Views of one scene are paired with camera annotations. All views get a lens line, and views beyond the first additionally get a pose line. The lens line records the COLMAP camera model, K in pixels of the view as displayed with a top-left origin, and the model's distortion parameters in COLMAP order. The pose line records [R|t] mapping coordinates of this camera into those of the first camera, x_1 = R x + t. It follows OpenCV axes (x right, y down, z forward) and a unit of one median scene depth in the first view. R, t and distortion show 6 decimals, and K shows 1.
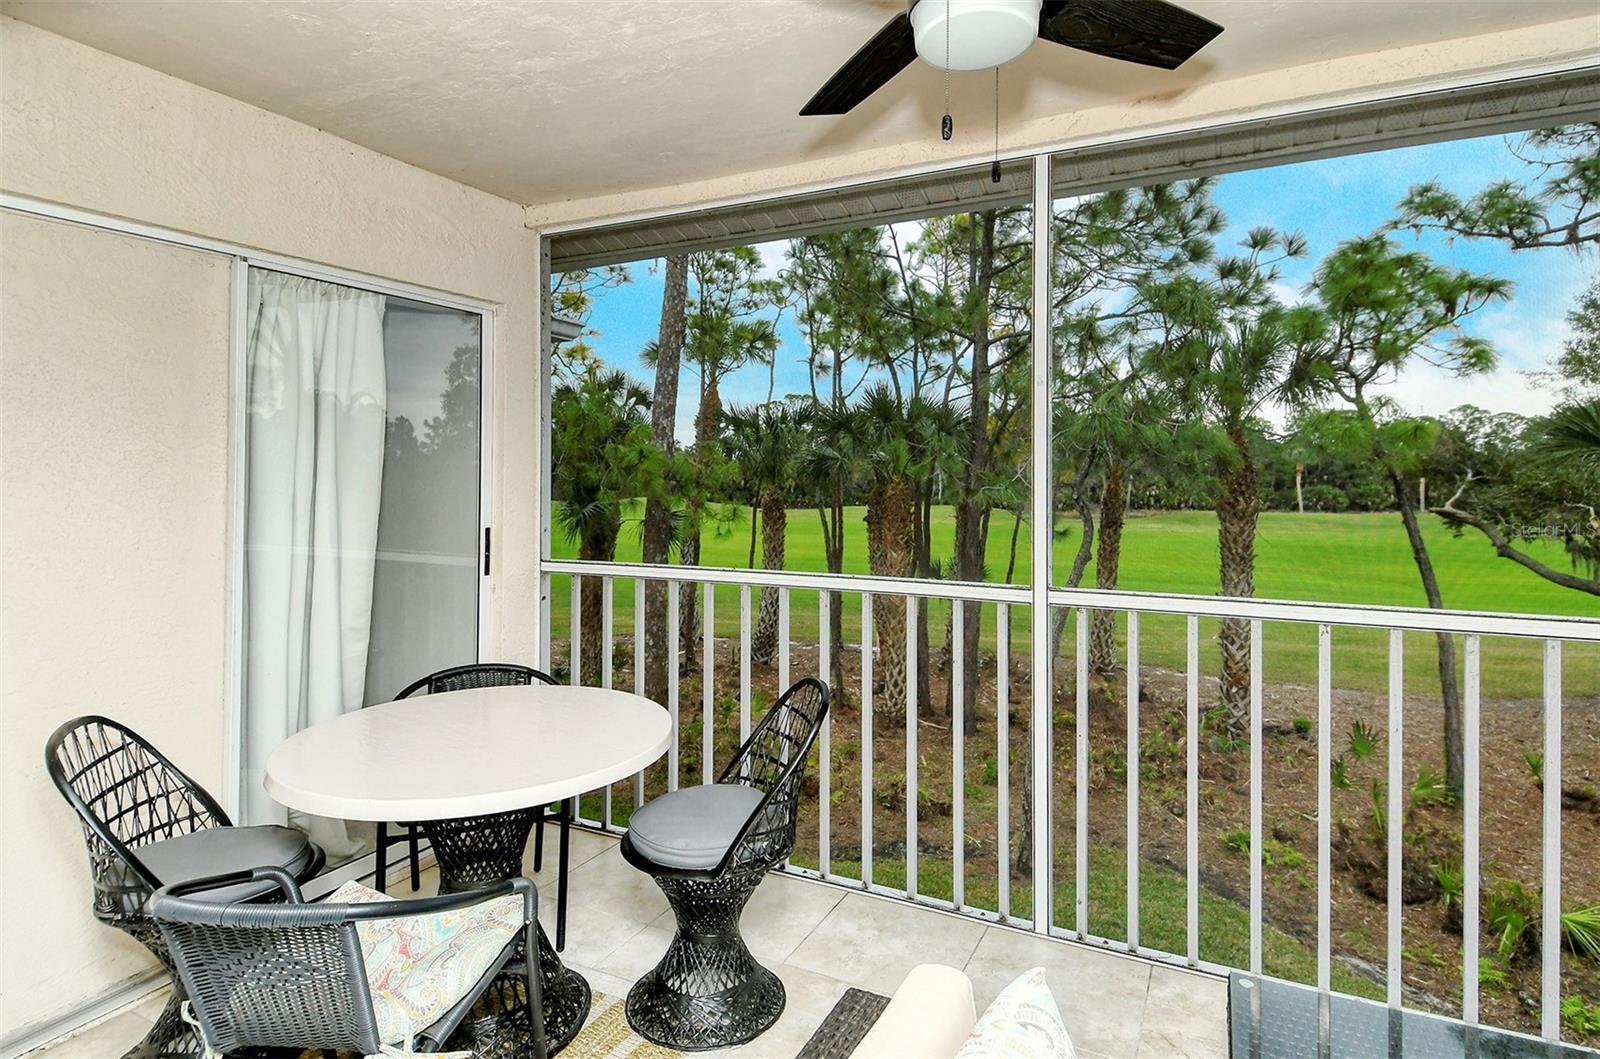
lens RADIAL K [[853.0, 0, 757.3], [0, 853.0, 476.0], [0, 0, 1]] dist [0.026460, -0.018188]
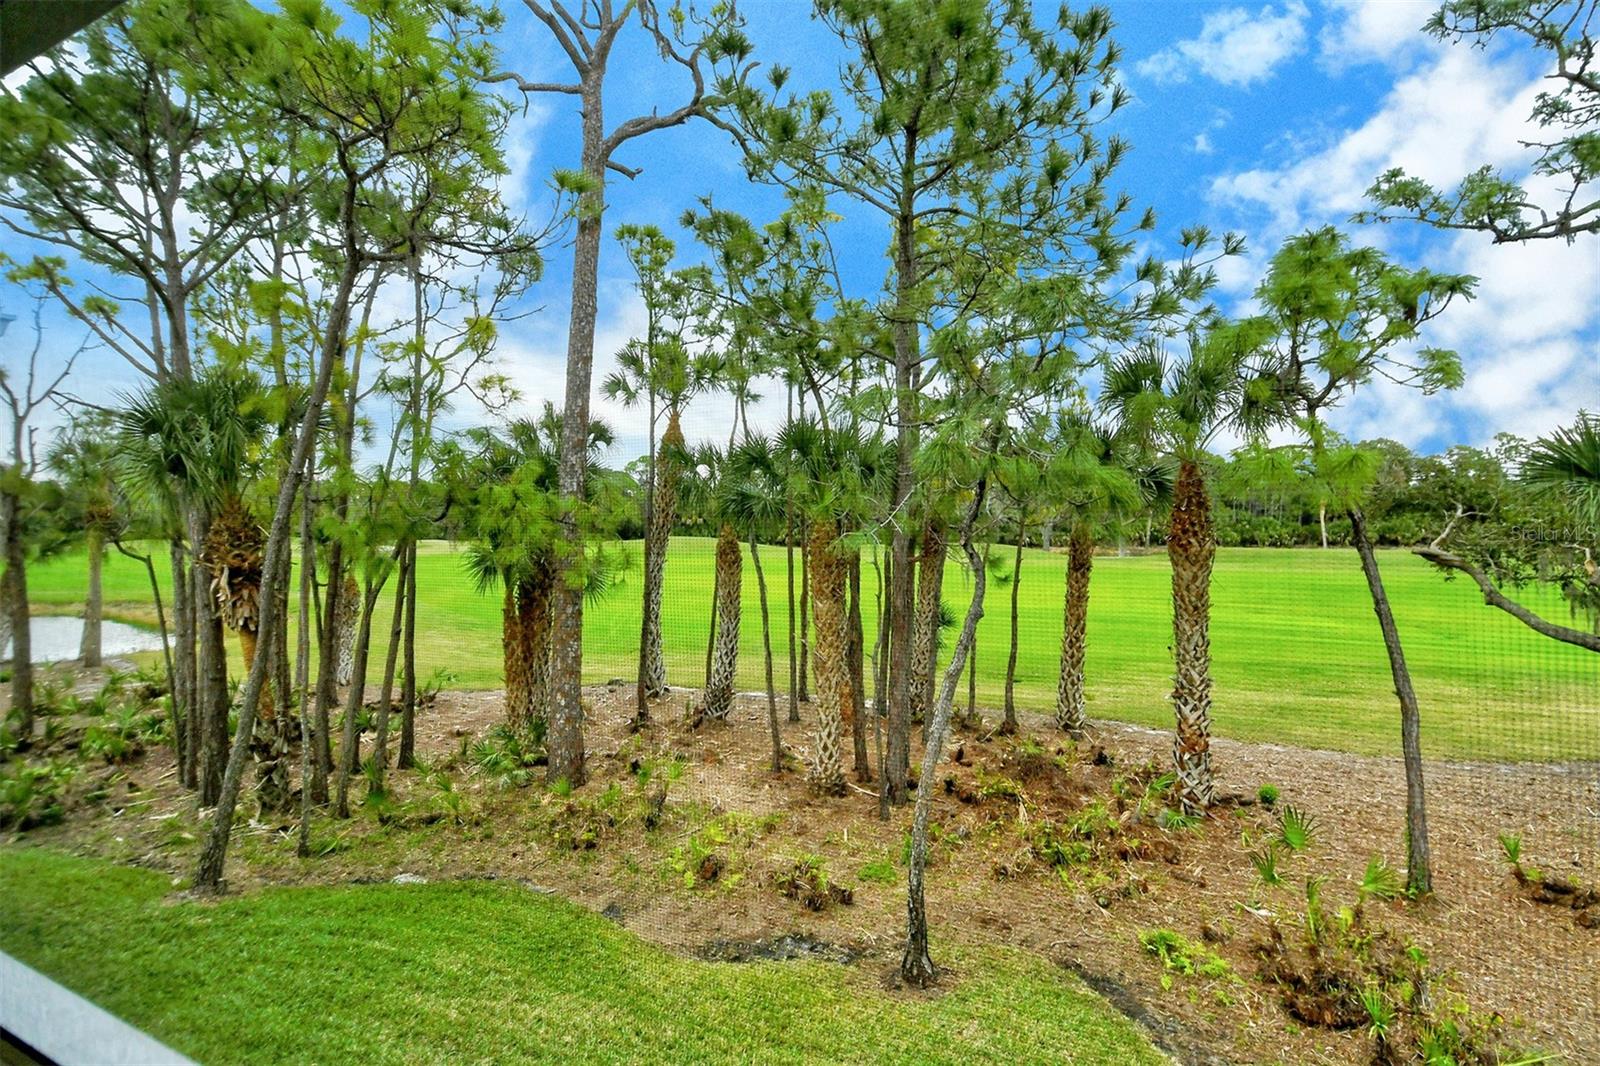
lens RADIAL K [[837.8, 0, 835.0], [0, 837.8, 532.6], [0, 0, 1]] dist [0.023218, -0.016936]
pose [[0.999933, -0.007977, -0.008404, 0.214484], [0.008186, 0.999652, 0.025088, -0.006000], [0.008201, -0.025155, 0.999650, 0.146666]]
